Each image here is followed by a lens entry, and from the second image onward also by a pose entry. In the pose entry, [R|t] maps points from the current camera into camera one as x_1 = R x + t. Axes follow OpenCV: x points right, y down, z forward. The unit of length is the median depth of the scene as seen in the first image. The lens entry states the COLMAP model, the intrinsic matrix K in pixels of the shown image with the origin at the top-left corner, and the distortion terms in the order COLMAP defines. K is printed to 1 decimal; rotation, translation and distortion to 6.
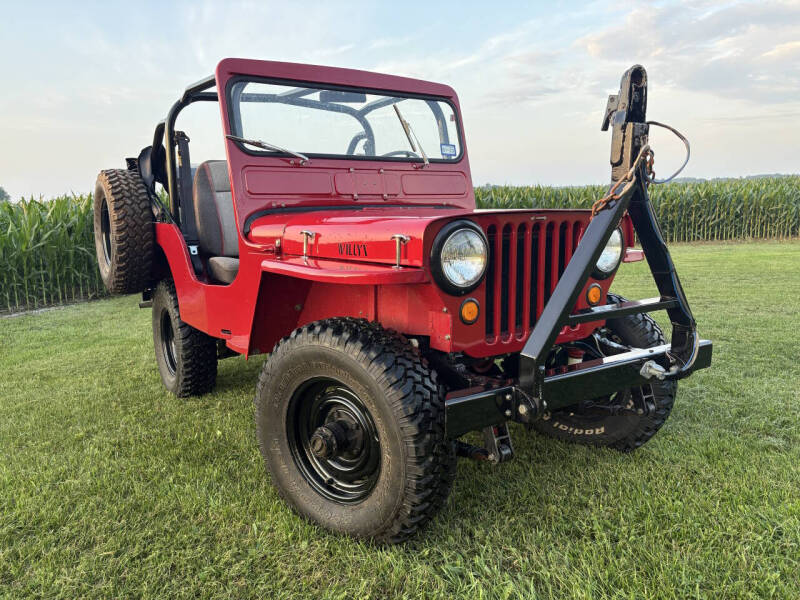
lens RADIAL K [[593.8, 0, 397.0], [0, 593.8, 286.2], [0, 0, 1]] dist [0.107021, -0.147672]
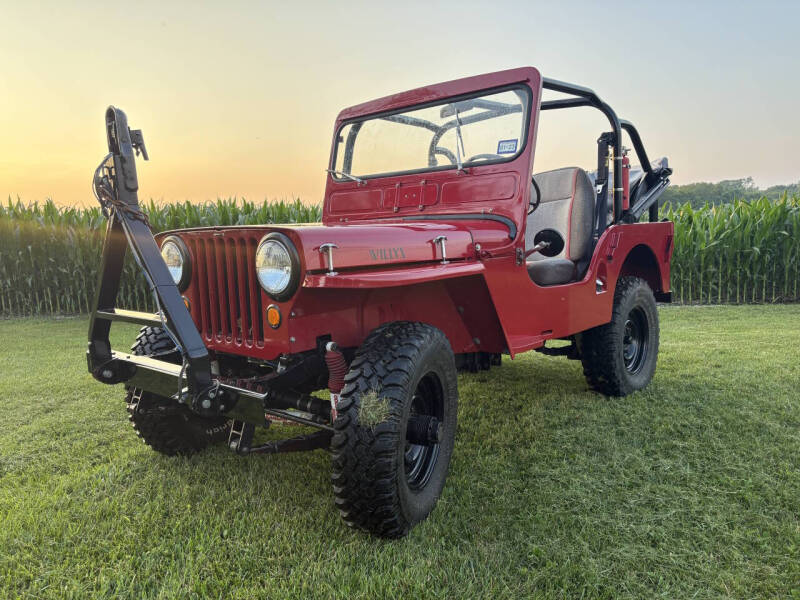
lens RADIAL K [[593.8, 0, 397.0], [0, 593.8, 286.2], [0, 0, 1]] dist [0.107021, -0.147672]
pose [[0.266949, 0.094812, -0.959035, 1.043659], [-0.090408, 0.993224, 0.073027, -0.096374], [0.959461, 0.067210, 0.273712, 0.759706]]
